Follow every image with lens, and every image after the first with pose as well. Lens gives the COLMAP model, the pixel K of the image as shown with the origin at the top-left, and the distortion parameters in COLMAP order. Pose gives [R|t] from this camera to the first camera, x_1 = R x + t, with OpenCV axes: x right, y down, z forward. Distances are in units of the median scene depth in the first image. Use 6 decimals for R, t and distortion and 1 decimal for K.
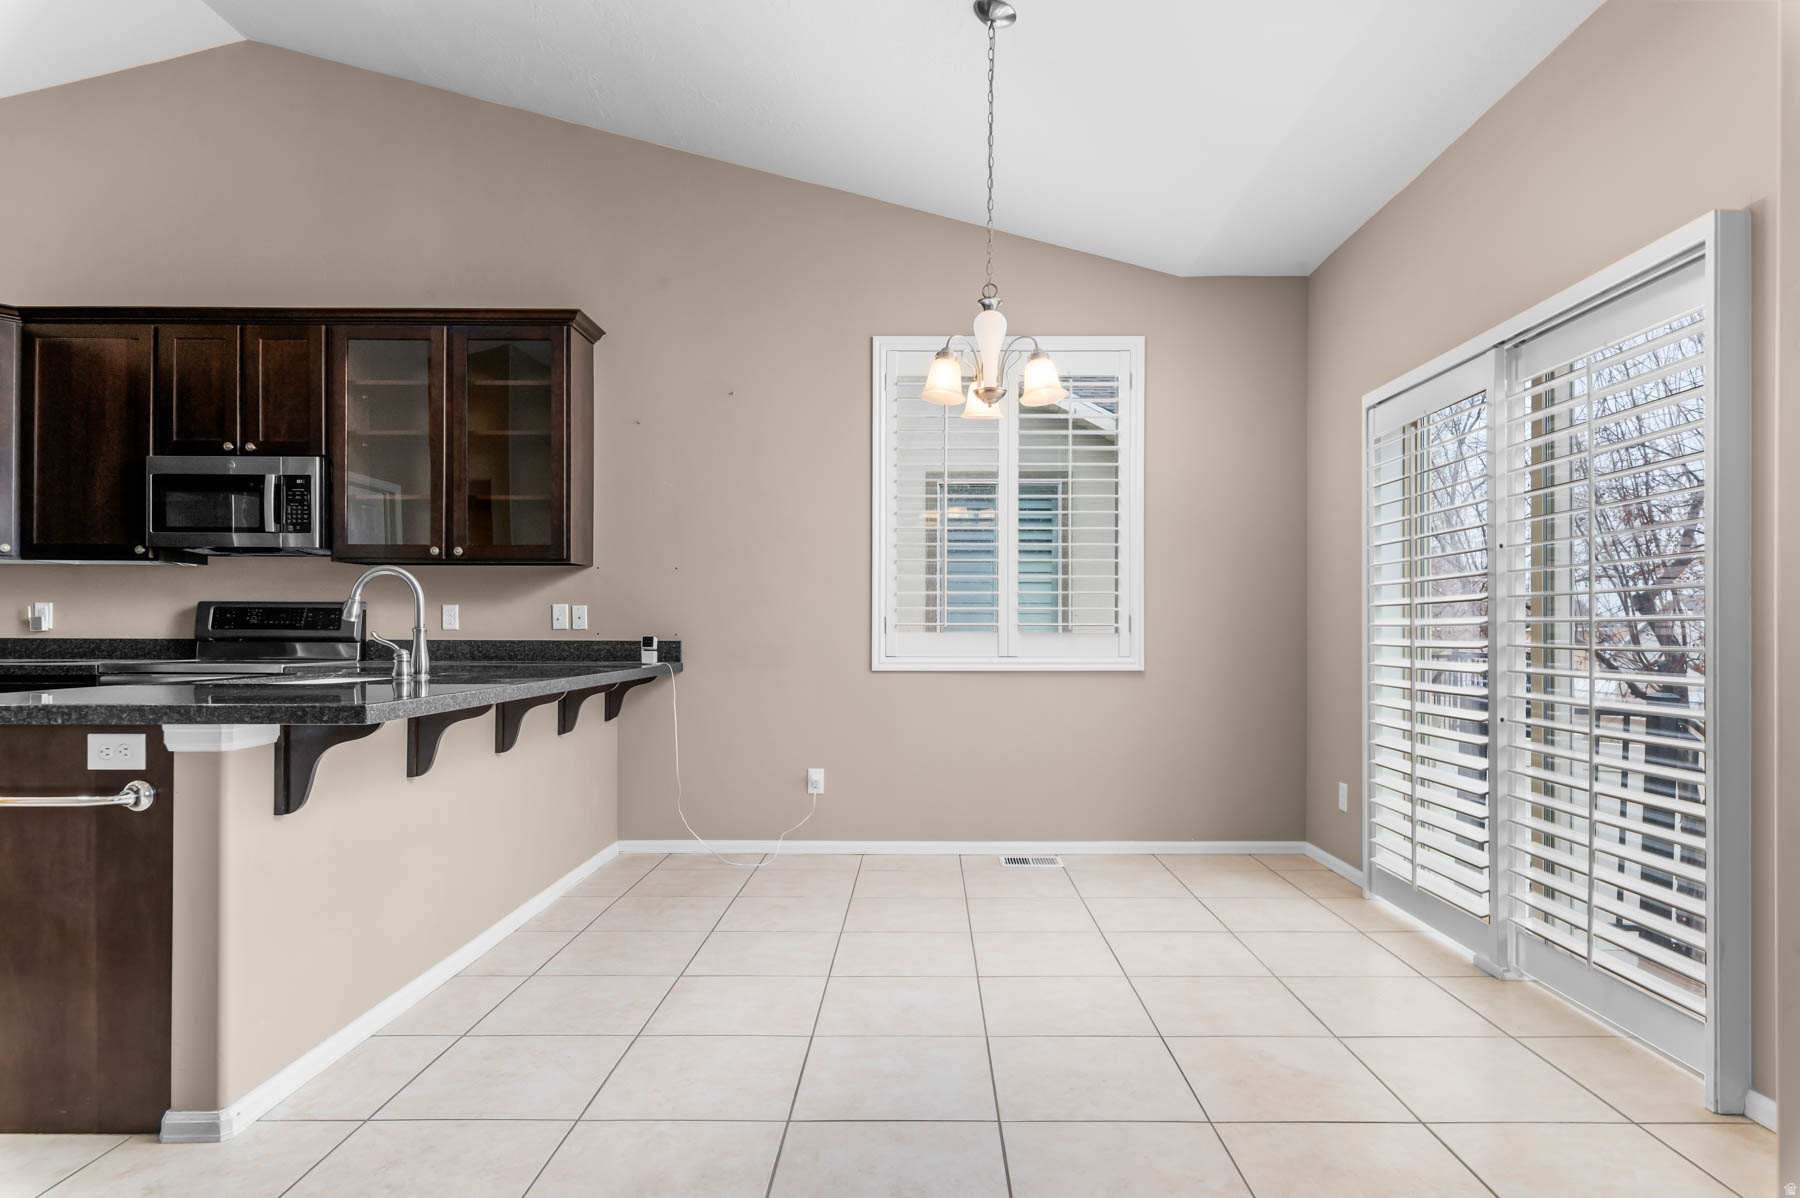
lens RADIAL K [[1016.1, 0, 920.7], [0, 1016.1, 625.3], [0, 0, 1]] dist [0.011826, -0.004275]
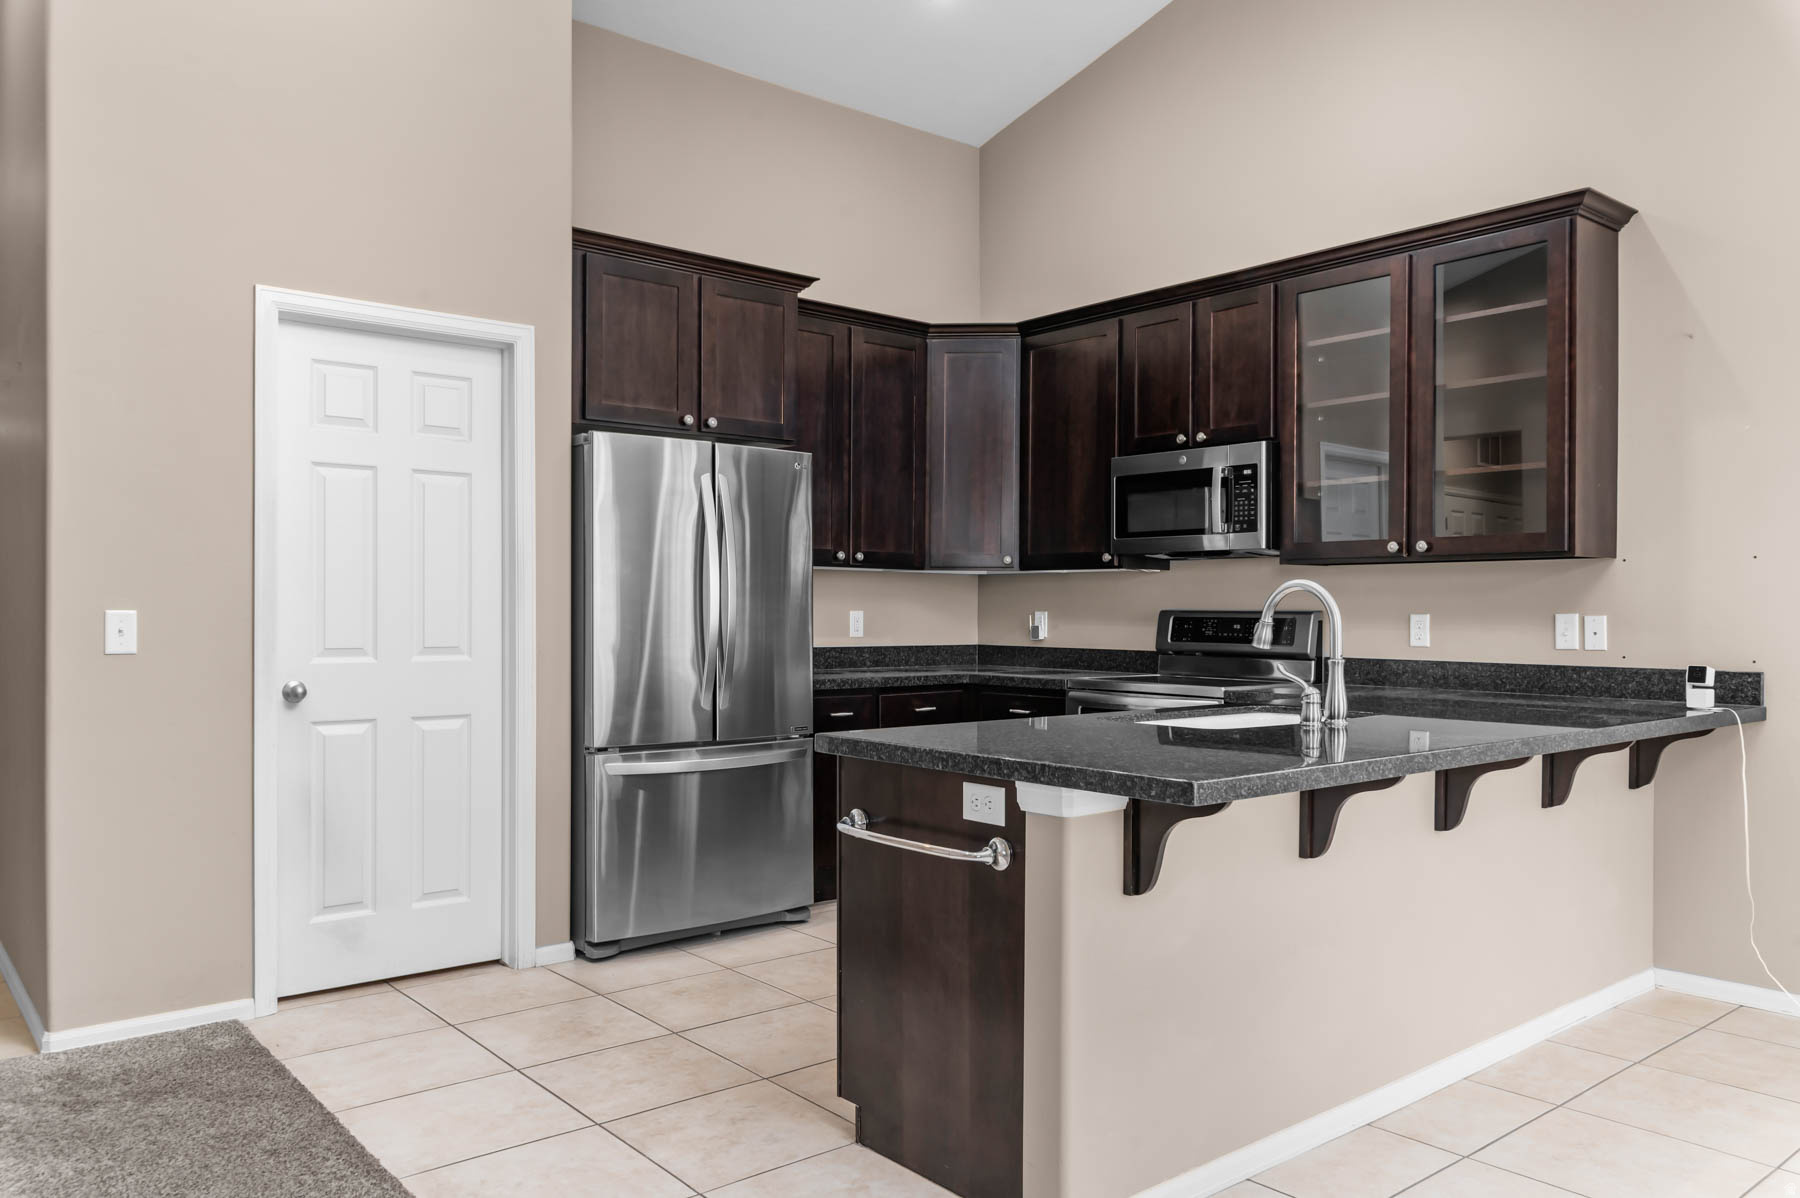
lens RADIAL K [[1294.3, 0, 914.6], [0, 1294.3, 615.3], [0, 0, 1]] dist [-0.009611, -0.001667]
pose [[0.644818, 0.002619, -0.764331, 0.038642], [0.001575, 0.999987, 0.004755, -0.026493], [0.764334, -0.004270, 0.644806, 0.090189]]
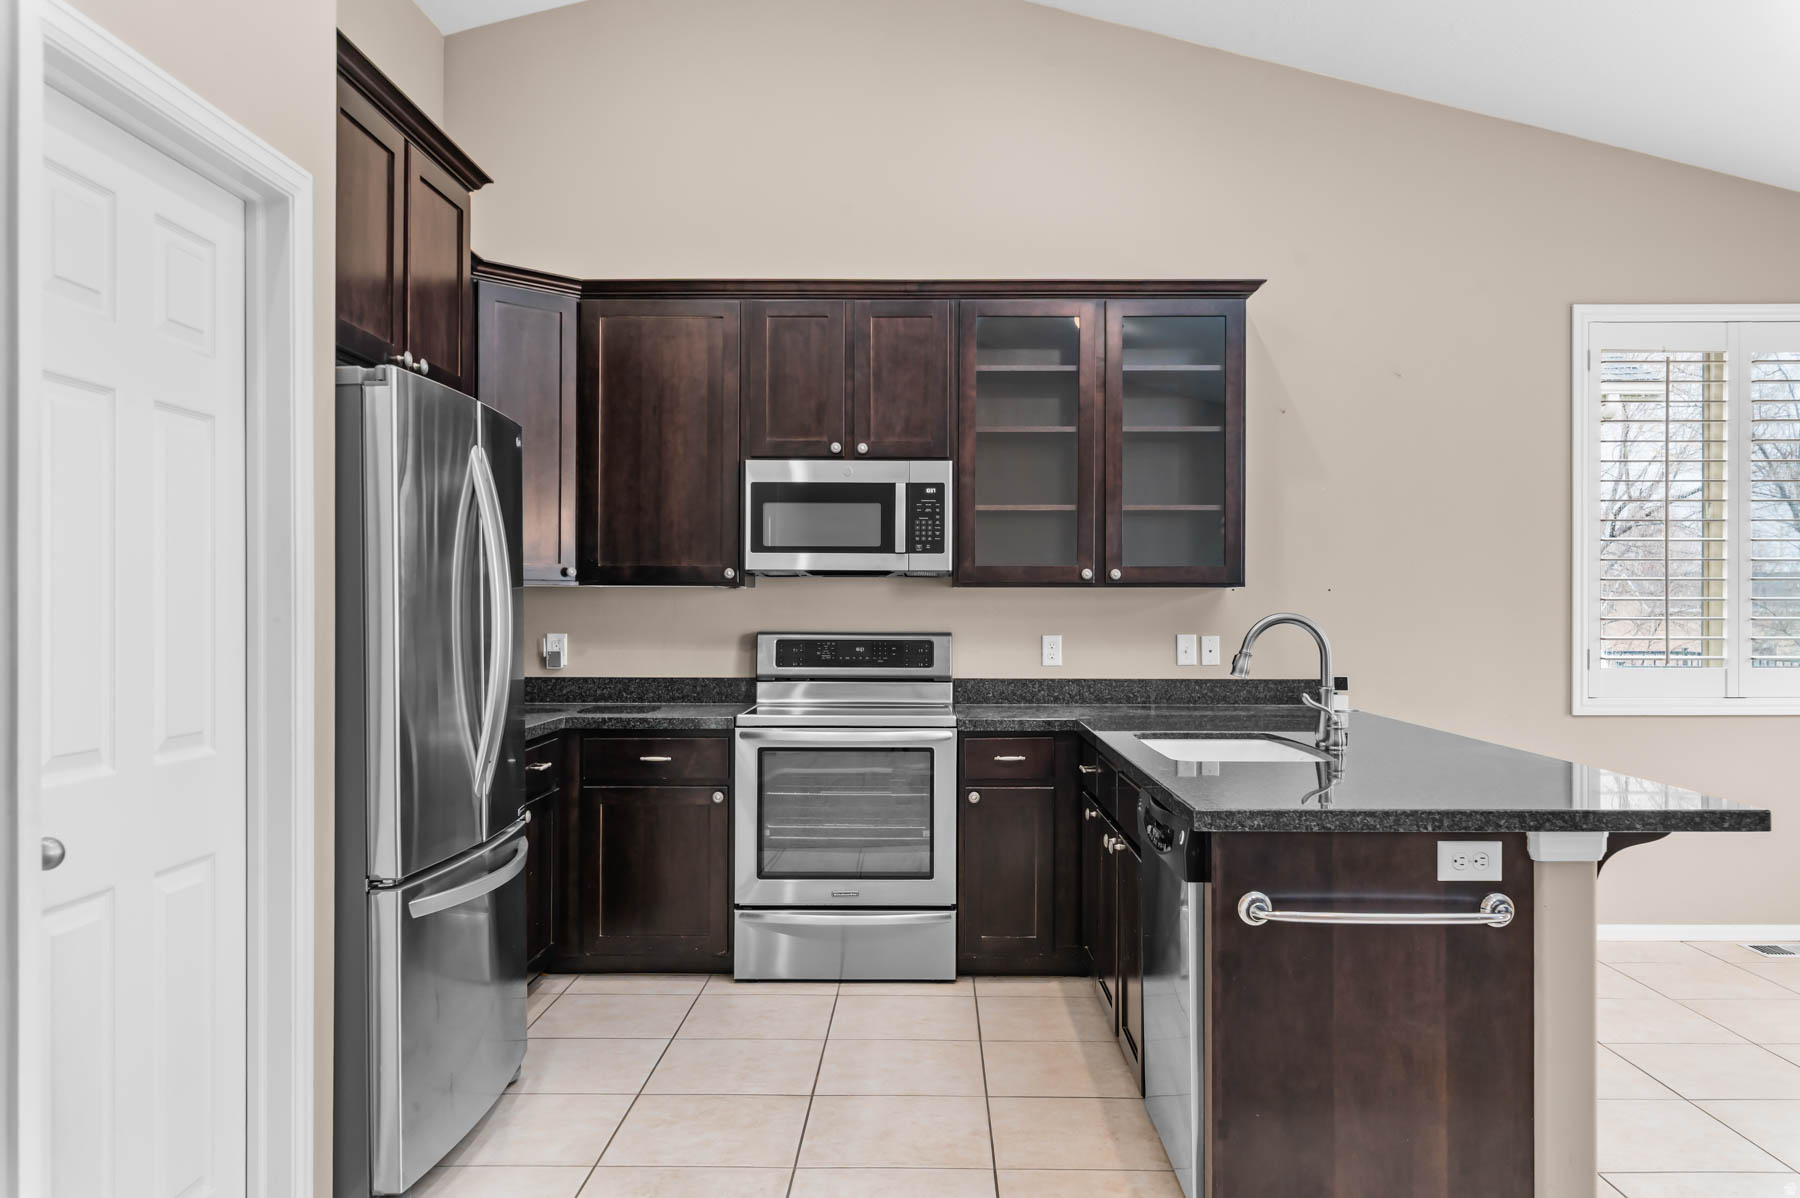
lens RADIAL K [[1353.1, 0, 908.8], [0, 1353.1, 609.3], [0, 0, 1]] dist [-0.007608, 0.005220]
pose [[0.999960, -0.002137, -0.008706, -0.612157], [0.002181, 0.999985, 0.005033, -0.050425], [0.008695, -0.005052, 0.999949, -0.091848]]
